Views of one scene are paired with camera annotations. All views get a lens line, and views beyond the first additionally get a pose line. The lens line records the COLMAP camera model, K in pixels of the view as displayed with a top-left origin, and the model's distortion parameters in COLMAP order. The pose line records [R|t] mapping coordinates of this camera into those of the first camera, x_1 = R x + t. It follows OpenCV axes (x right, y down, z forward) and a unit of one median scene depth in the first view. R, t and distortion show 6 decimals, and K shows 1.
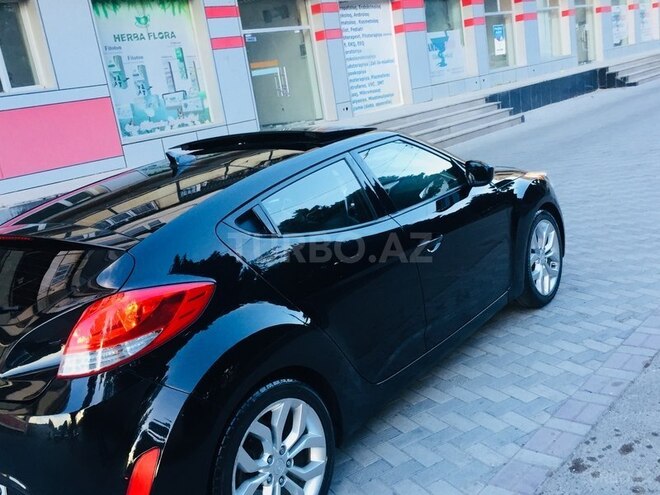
lens RADIAL K [[694.4, 0, 330.0], [0, 694.4, 267.2], [0, 0, 1]] dist [-0.006045, -0.022351]
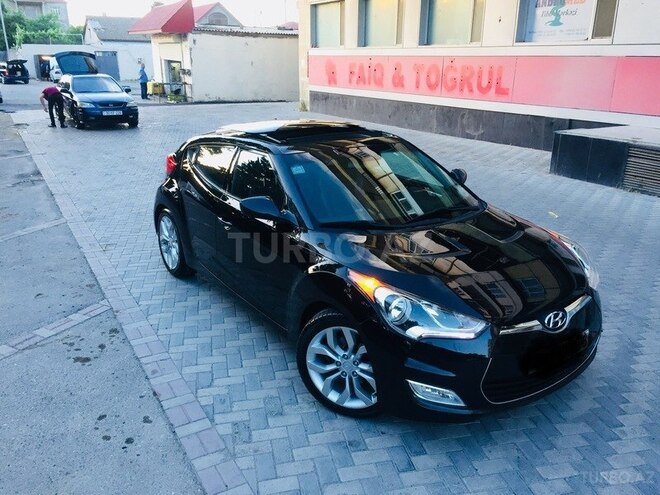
lens RADIAL K [[569.7, 0, 328.4], [0, 569.7, 249.5], [0, 0, 1]] dist [0.089735, -0.111154]
pose [[-0.322438, 0.441063, -0.837554, 0.328135], [-0.200071, 0.833067, 0.515723, -0.195293], [0.925206, 0.333859, -0.180369, 0.413612]]
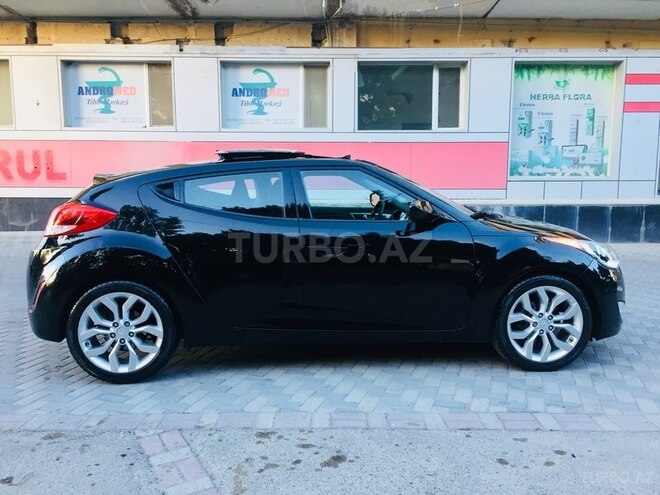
lens RADIAL K [[569.7, 0, 328.4], [0, 569.7, 249.5], [0, 0, 1]] dist [0.089735, -0.111154]
pose [[0.651520, 0.246144, -0.717589, 0.258418], [-0.289420, 0.955006, 0.064809, -0.030991], [0.701254, 0.165460, 0.693445, 0.072313]]
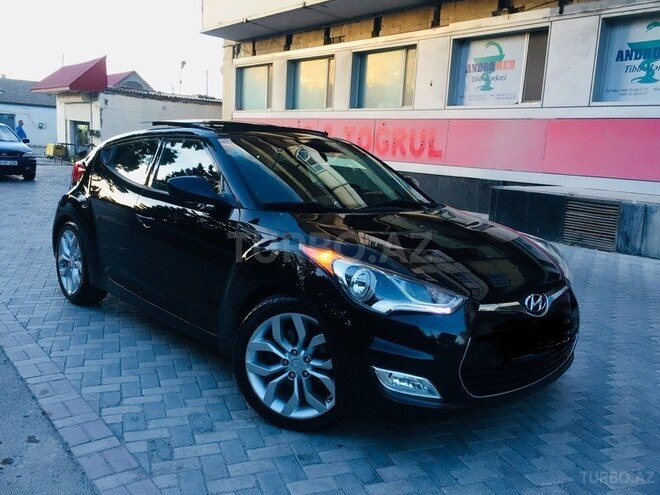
lens RADIAL K [[614.8, 0, 330.0], [0, 614.8, 247.5], [0, 0, 1]] dist [0.100007, -0.138651]
pose [[-0.207005, 0.299810, -0.931270, 0.330260], [-0.270530, 0.897230, 0.348986, -0.138619], [0.940193, 0.324179, -0.104624, 0.414170]]
